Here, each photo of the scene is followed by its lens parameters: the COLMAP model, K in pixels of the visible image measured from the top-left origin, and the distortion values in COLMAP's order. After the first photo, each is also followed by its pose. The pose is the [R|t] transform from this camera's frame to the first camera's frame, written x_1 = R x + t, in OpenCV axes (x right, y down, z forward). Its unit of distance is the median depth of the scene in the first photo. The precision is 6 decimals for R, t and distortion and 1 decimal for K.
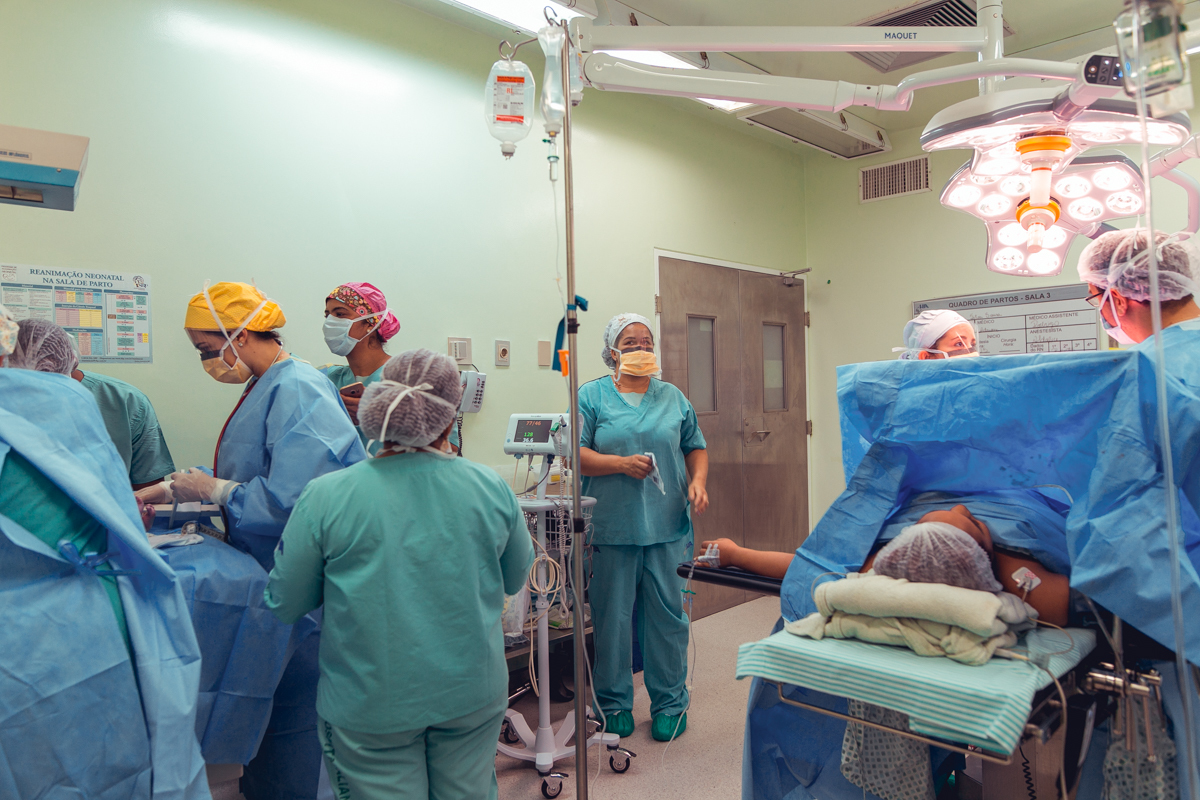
lens RADIAL K [[812.1, 0, 600.0], [0, 812.1, 400.0], [0, 0, 1]] dist [-0.019756, -0.003531]
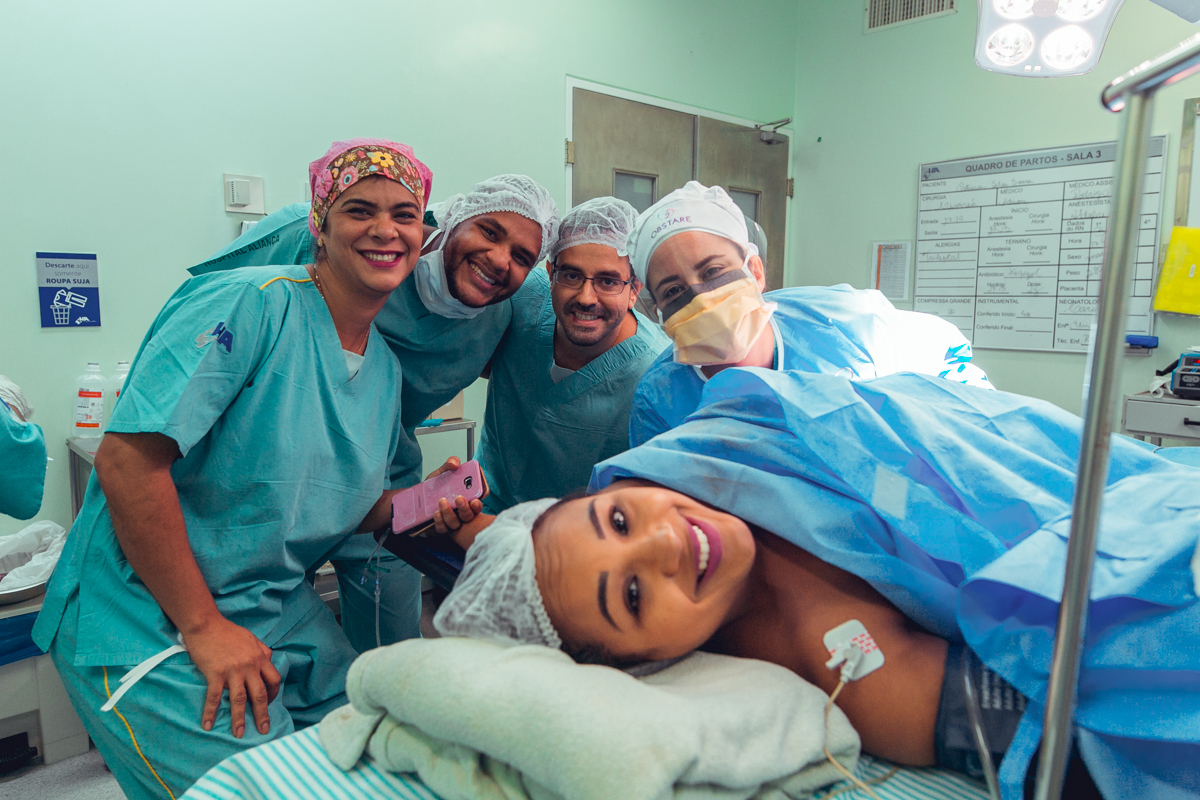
lens RADIAL K [[812.1, 0, 600.0], [0, 812.1, 400.0], [0, 0, 1]] dist [-0.019756, -0.003531]
pose [[0.997485, 0.041640, -0.057348, 0.148063], [-0.034088, 0.991332, 0.126882, 0.014967], [0.062135, -0.124608, 0.990259, 0.209188]]
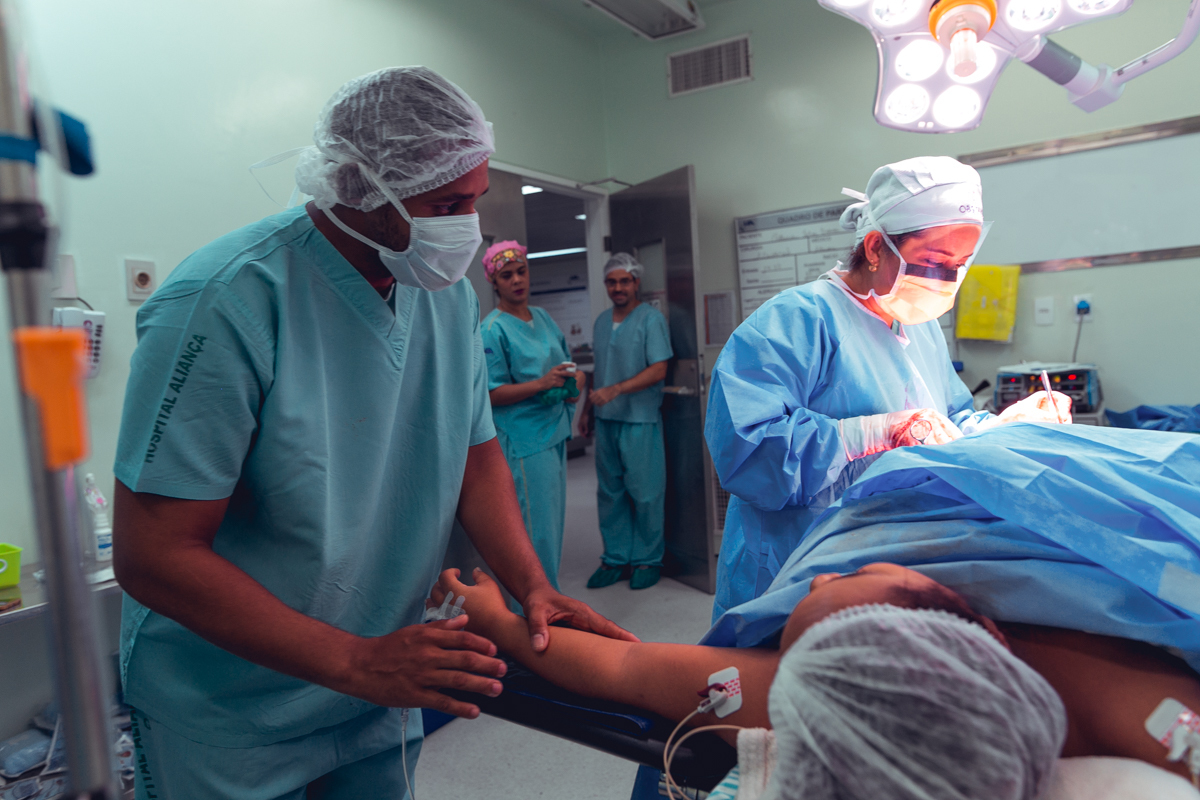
lens RADIAL K [[806.7, 0, 600.0], [0, 806.7, 400.0], [0, 0, 1]] dist [-0.014950, 0.000995]
pose [[0.972375, -0.052872, 0.227355, 0.062964], [0.040627, 0.997477, 0.058210, 0.010147], [-0.229859, -0.047365, 0.972071, 0.249956]]
